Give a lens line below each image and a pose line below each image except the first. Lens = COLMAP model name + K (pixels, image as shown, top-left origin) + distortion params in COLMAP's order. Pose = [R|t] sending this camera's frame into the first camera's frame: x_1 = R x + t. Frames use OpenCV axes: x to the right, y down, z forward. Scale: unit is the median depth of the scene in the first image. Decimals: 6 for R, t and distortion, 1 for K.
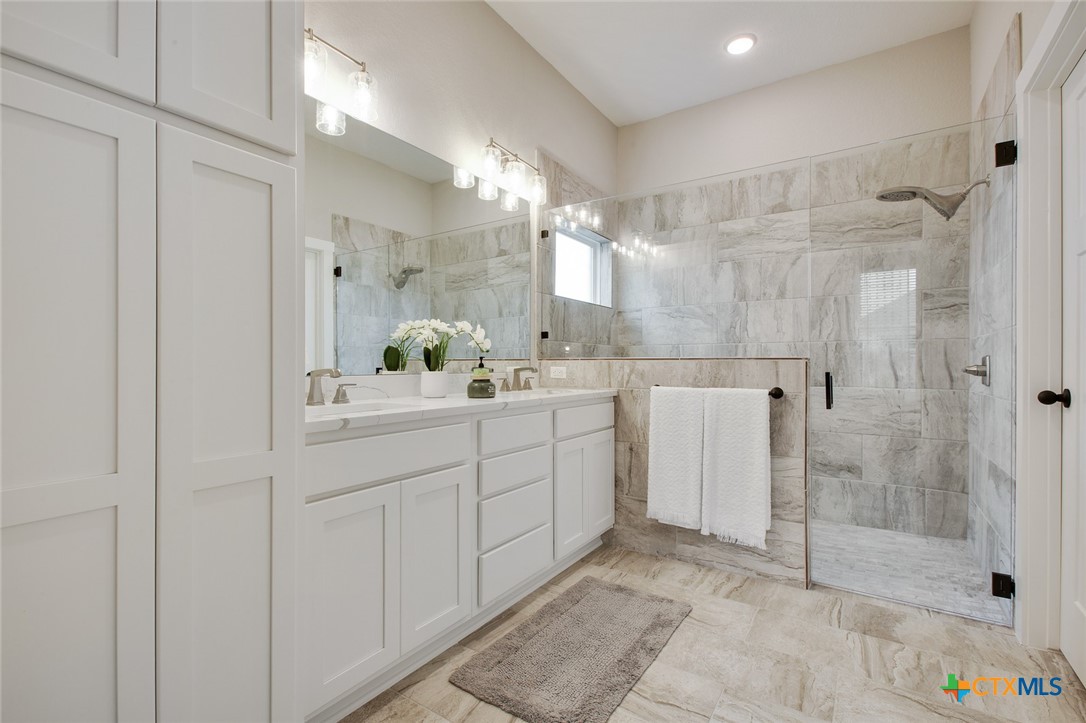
lens RADIAL K [[481.6, 0, 545.0], [0, 481.6, 363.5], [0, 0, 1]] dist [0.004407, -0.000400]
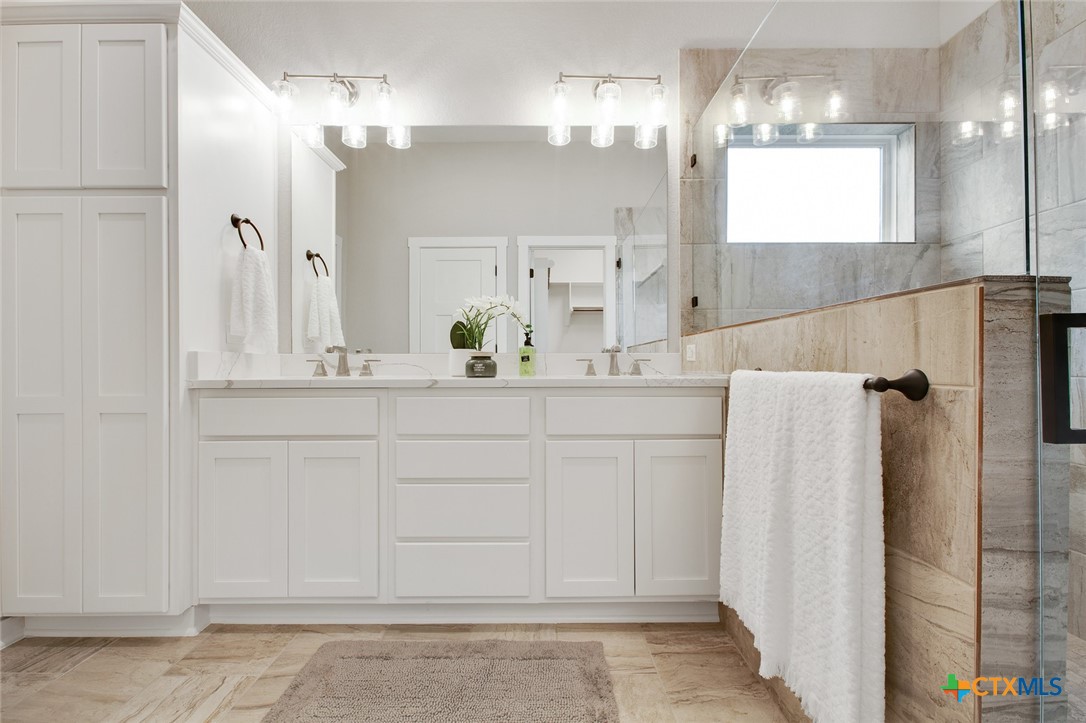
lens RADIAL K [[481.6, 0, 545.0], [0, 481.6, 363.5], [0, 0, 1]] dist [0.004407, -0.000400]
pose [[0.559222, -0.003748, -0.829010, 0.539685], [0.004657, 0.999988, -0.001379, 0.037956], [0.829005, -0.003090, 0.559233, 0.483350]]
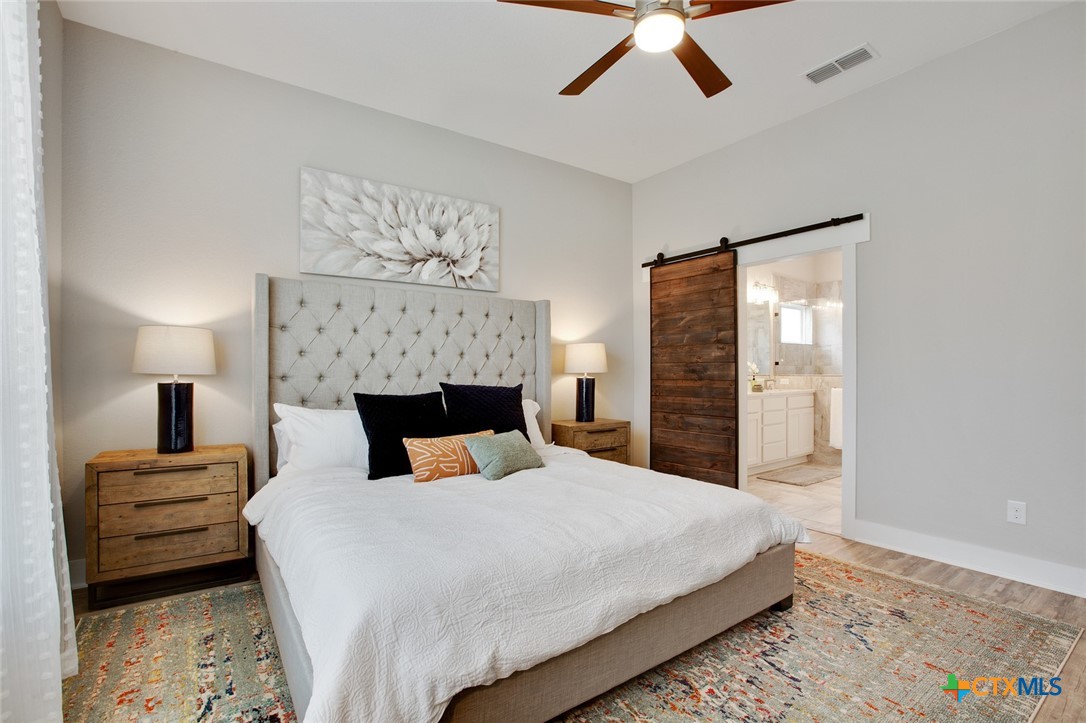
lens RADIAL K [[497.4, 0, 545.0], [0, 497.4, 356.5], [0, 0, 1]] dist [-0.049828, 0.017672]
pose [[0.935371, -0.001201, -0.353667, -0.211481], [-0.003627, 0.999909, -0.012989, -0.065546], [0.353651, 0.013432, 0.935281, -1.527380]]
